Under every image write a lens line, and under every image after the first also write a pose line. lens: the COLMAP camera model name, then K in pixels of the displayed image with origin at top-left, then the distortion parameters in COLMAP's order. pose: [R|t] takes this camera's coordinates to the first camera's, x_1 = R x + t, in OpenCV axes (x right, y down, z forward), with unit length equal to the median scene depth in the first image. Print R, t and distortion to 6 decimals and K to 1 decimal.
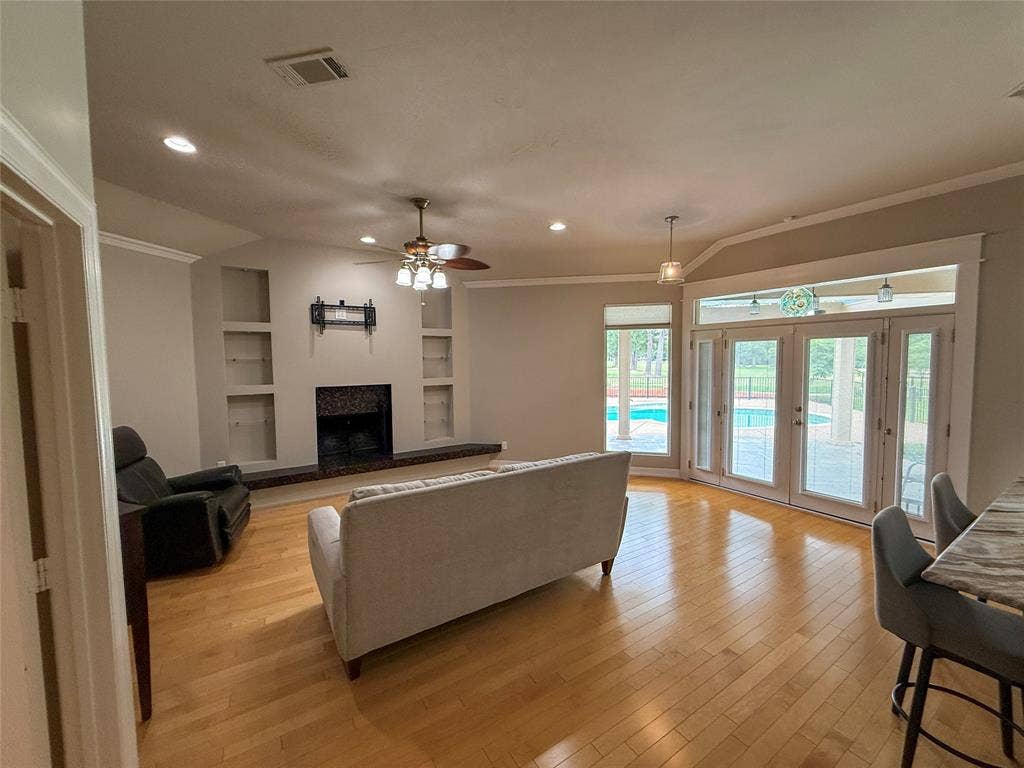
lens RADIAL K [[407.1, 0, 512.4], [0, 407.1, 383.4], [0, 0, 1]] dist [-0.000608, -0.000043]
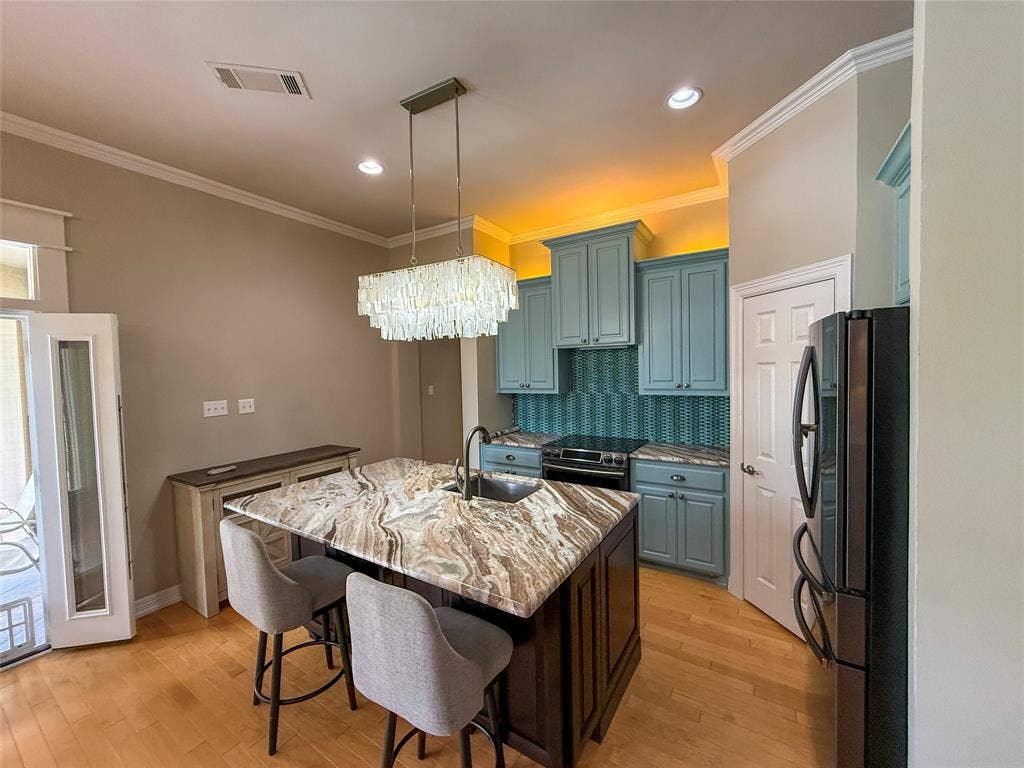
lens RADIAL K [[407.1, 0, 510.7], [0, 407.1, 382.8], [0, 0, 1]] dist [-0.000608, -0.000043]
pose [[-0.410387, -0.018546, 0.911723, 0.243479], [0.085074, 0.994654, 0.058526, -0.058148], [-0.907934, 0.101583, -0.406616, 1.247502]]
